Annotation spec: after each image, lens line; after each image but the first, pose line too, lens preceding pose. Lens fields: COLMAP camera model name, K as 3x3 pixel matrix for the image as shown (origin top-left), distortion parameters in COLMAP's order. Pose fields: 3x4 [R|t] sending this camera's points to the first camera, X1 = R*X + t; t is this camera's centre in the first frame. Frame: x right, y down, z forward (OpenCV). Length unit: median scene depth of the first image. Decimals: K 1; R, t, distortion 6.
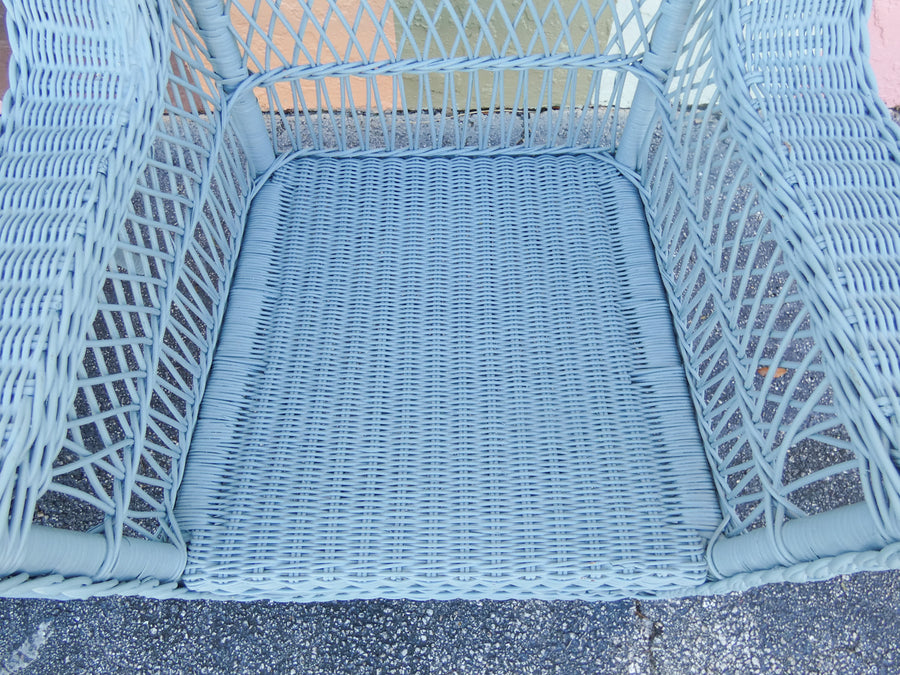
lens RADIAL K [[617.5, 0, 448.3], [0, 617.5, 326.8], [0, 0, 1]] dist [-0.007925, 0.001606]
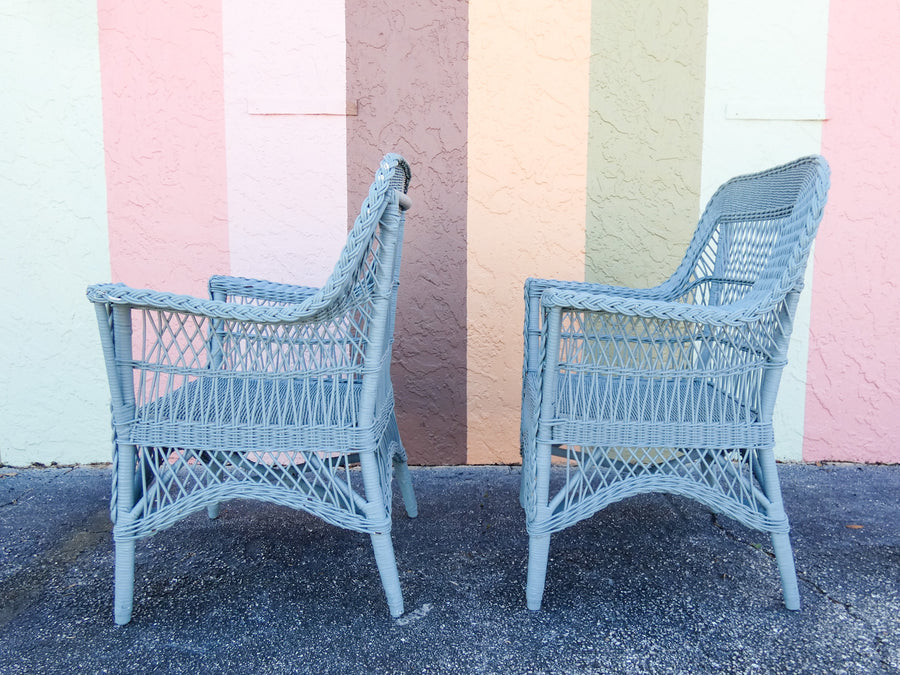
lens RADIAL K [[671.8, 0, 472.4], [0, 671.8, 353.8], [0, 0, 1]] dist [-0.000473, -0.002706]
pose [[0.999891, 0.001784, 0.014658, -0.762838], [0.011544, 0.524464, -0.851354, 2.024499], [-0.009206, 0.851431, 0.524386, -0.439361]]
